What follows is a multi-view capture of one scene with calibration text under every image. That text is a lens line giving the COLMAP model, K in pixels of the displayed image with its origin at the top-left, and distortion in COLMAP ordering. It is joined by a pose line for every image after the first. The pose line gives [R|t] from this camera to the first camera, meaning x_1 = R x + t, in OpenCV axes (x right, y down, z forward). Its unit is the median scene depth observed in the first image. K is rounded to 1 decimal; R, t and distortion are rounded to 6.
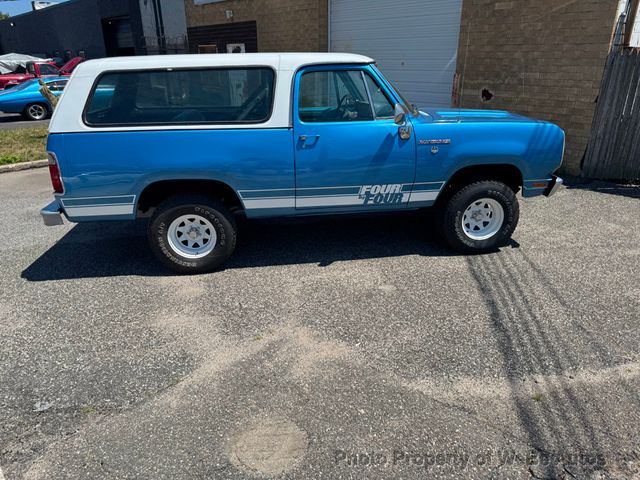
lens RADIAL K [[453.4, 0, 309.0], [0, 453.4, 238.6], [0, 0, 1]] dist [0.057072, -0.069094]
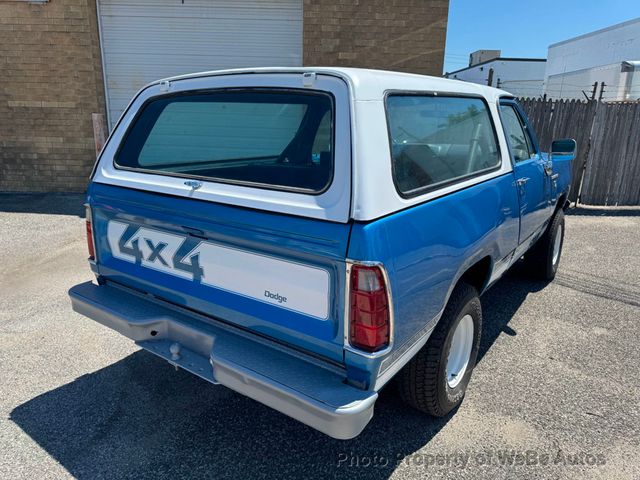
lens RADIAL K [[462.8, 0, 306.8], [0, 462.8, 239.8], [0, 0, 1]] dist [0.004131, 0.000898]
pose [[0.688432, -0.171452, 0.704745, -0.822489], [0.241573, 0.970383, 0.000096, -0.203569], [-0.683889, 0.170181, 0.709460, 0.655661]]
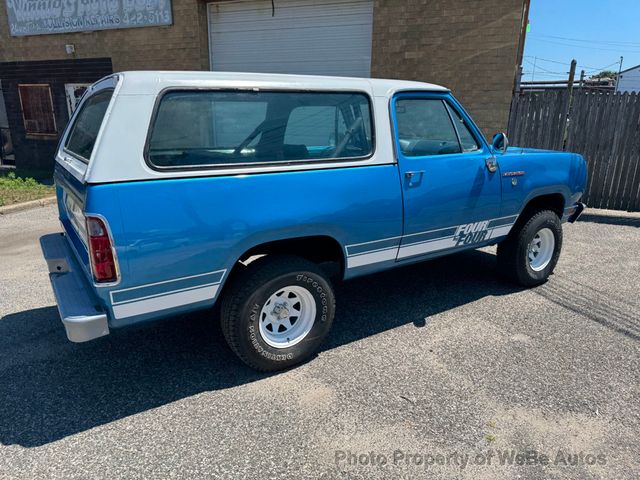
lens RADIAL K [[453.4, 0, 309.0], [0, 453.4, 238.6], [0, 0, 1]] dist [0.057072, -0.069094]
pose [[0.901470, -0.099621, 0.421221, -0.509952], [0.143393, 0.986935, -0.073464, -0.067873], [-0.408399, 0.126626, 0.903978, 0.321531]]
